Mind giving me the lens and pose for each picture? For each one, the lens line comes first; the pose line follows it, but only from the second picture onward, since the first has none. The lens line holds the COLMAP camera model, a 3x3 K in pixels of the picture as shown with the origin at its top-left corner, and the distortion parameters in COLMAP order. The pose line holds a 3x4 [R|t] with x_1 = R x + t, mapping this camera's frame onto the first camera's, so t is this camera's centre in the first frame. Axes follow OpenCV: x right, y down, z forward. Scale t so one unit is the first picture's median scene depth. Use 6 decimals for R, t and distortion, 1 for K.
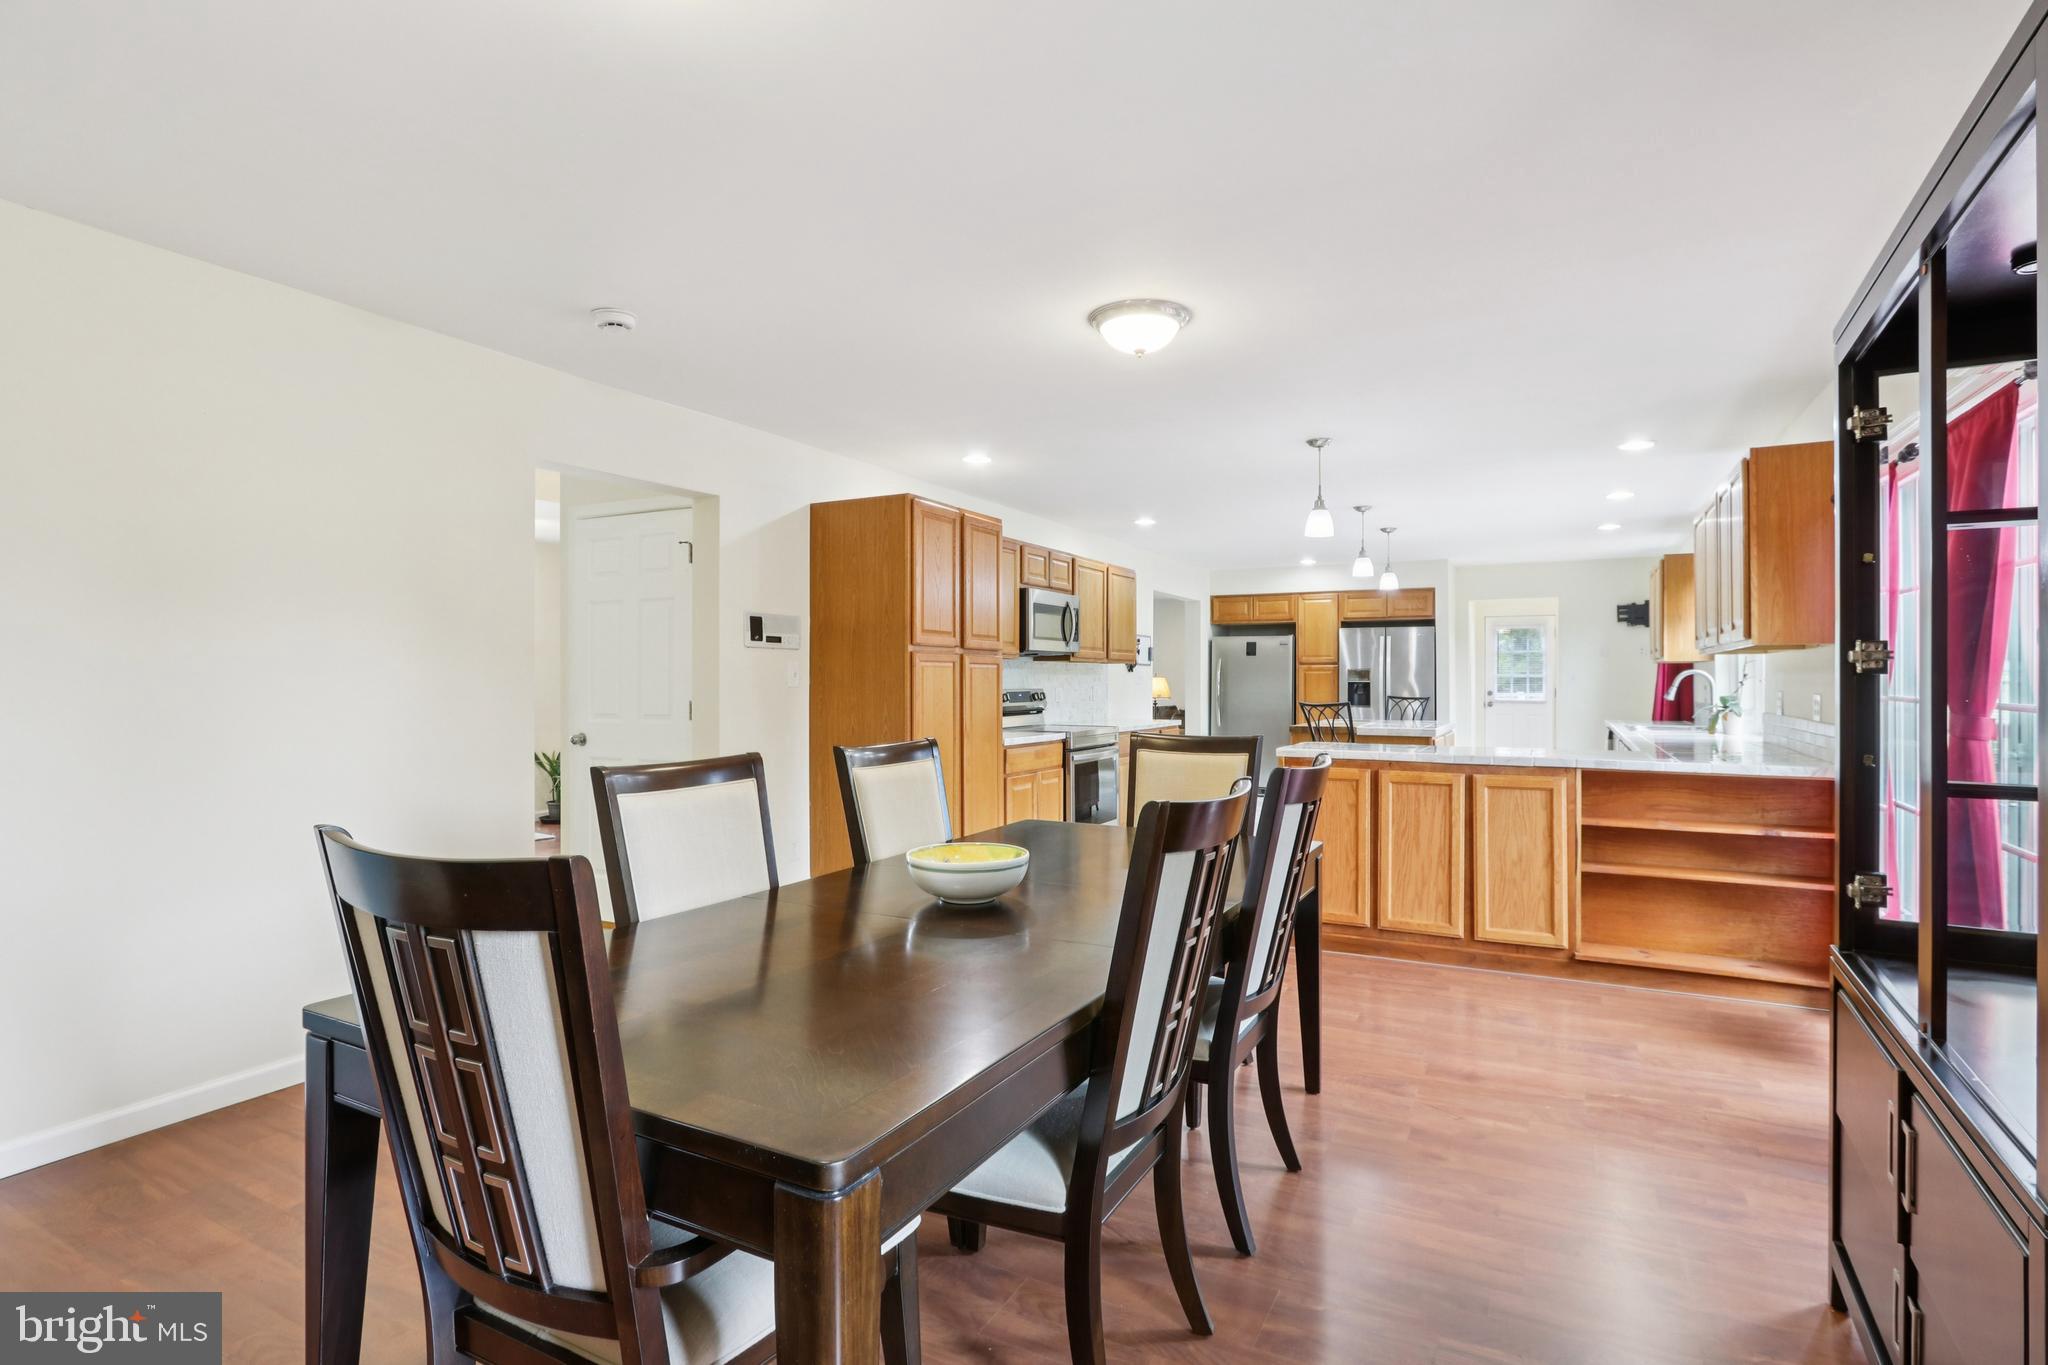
lens RADIAL K [[1025.2, 0, 1041.3], [0, 1025.2, 671.3], [0, 0, 1]] dist [-0.003708, -0.000392]
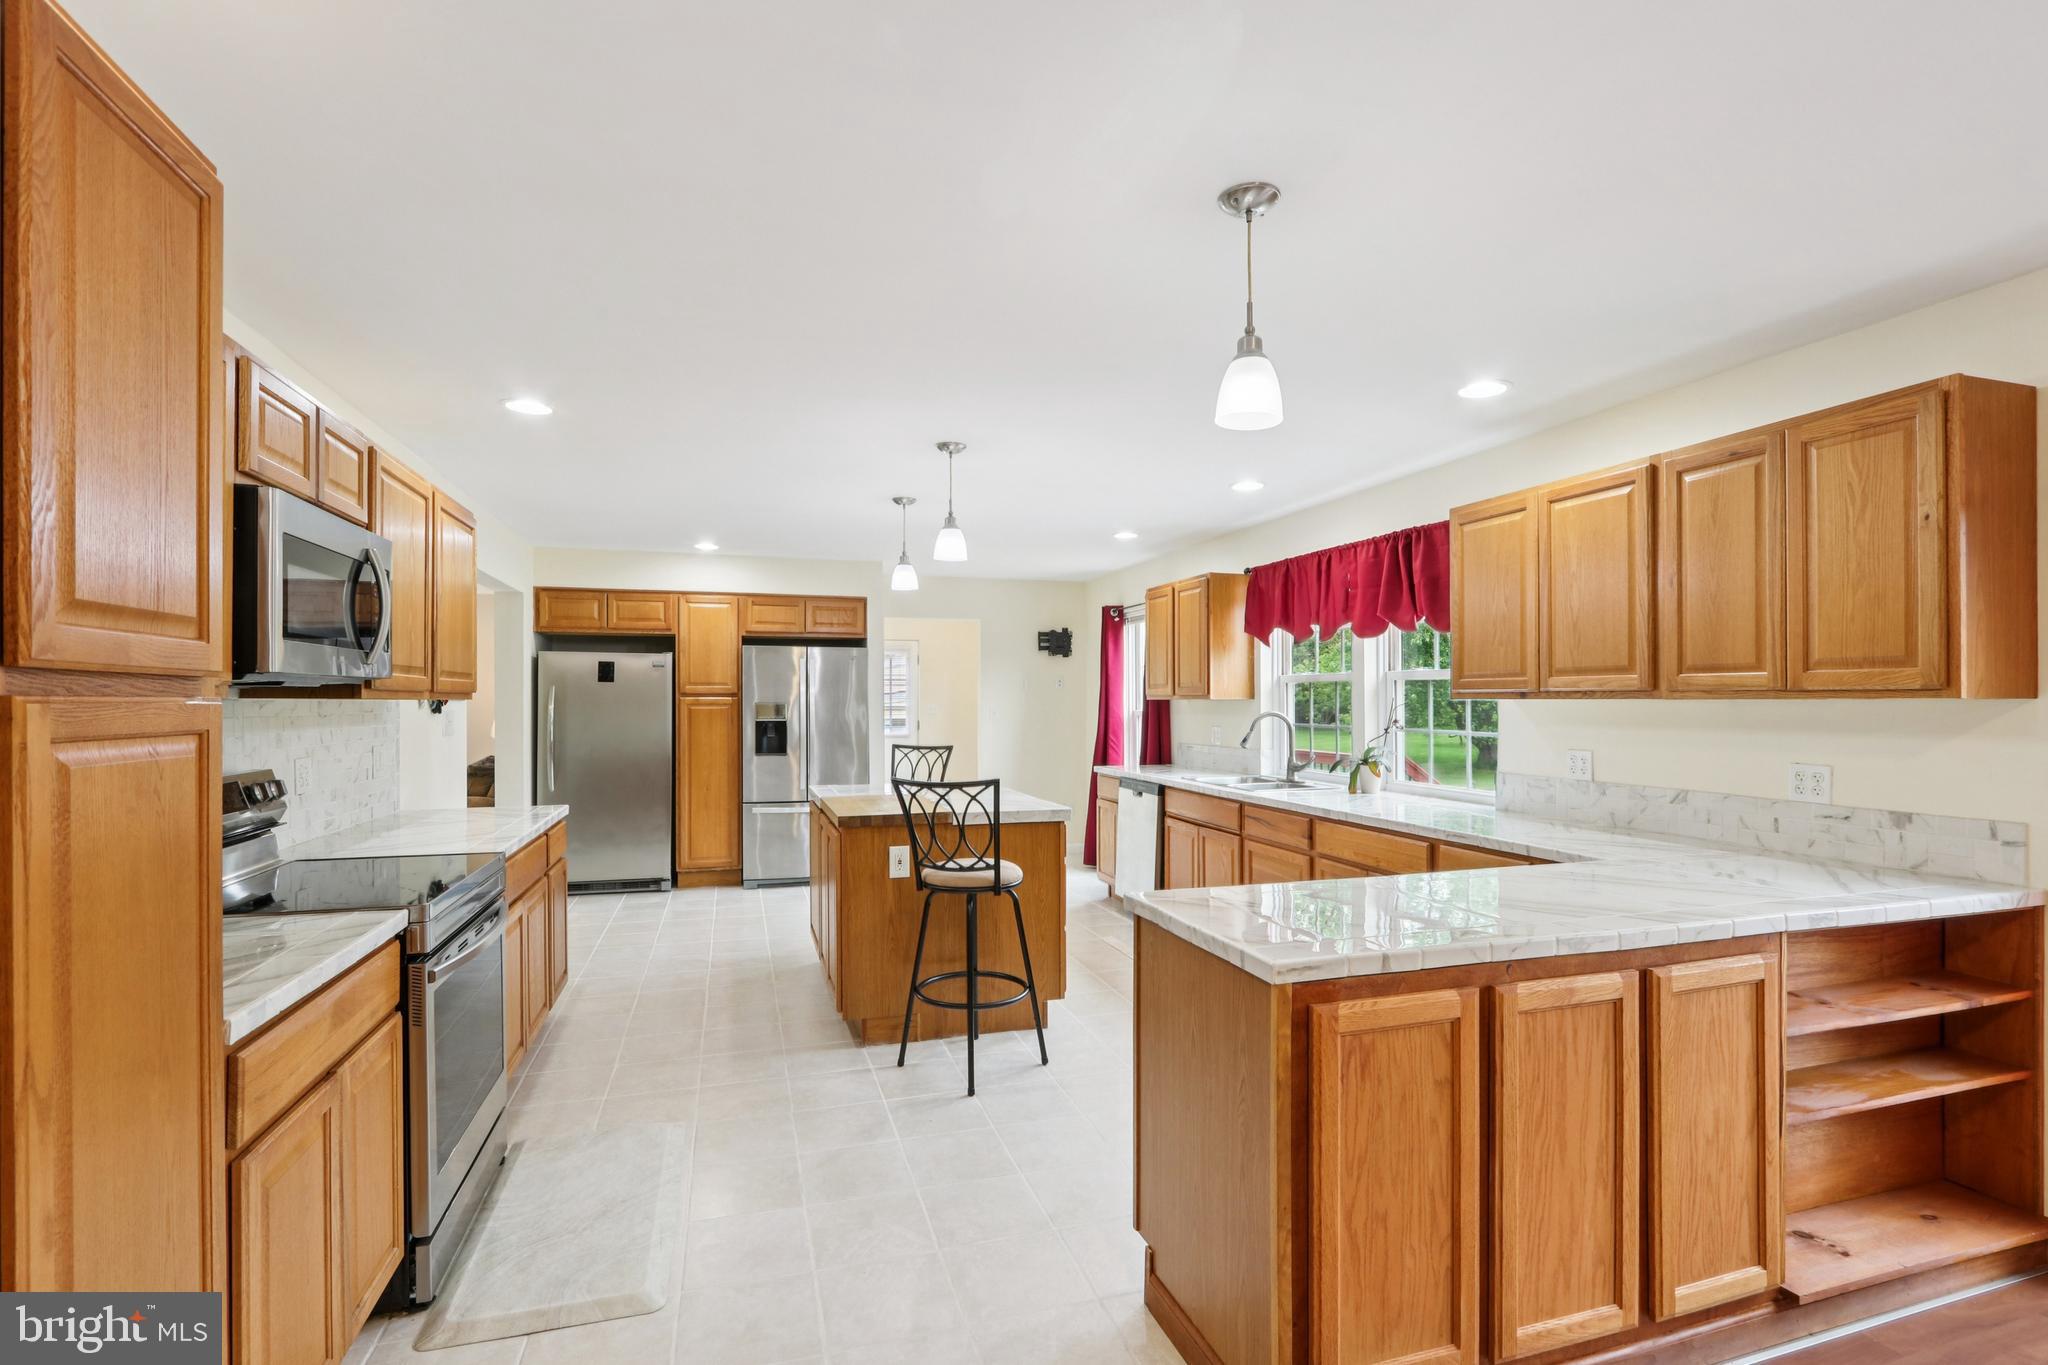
lens RADIAL K [[960.9, 0, 1035.8], [0, 960.9, 700.4], [0, 0, 1]] dist [-0.021676, 0.001339]
pose [[0.709556, -0.001040, 0.704648, -0.052172], [-0.005215, 0.999964, 0.006728, -0.014883], [-0.704630, -0.008449, 0.709525, 0.600584]]
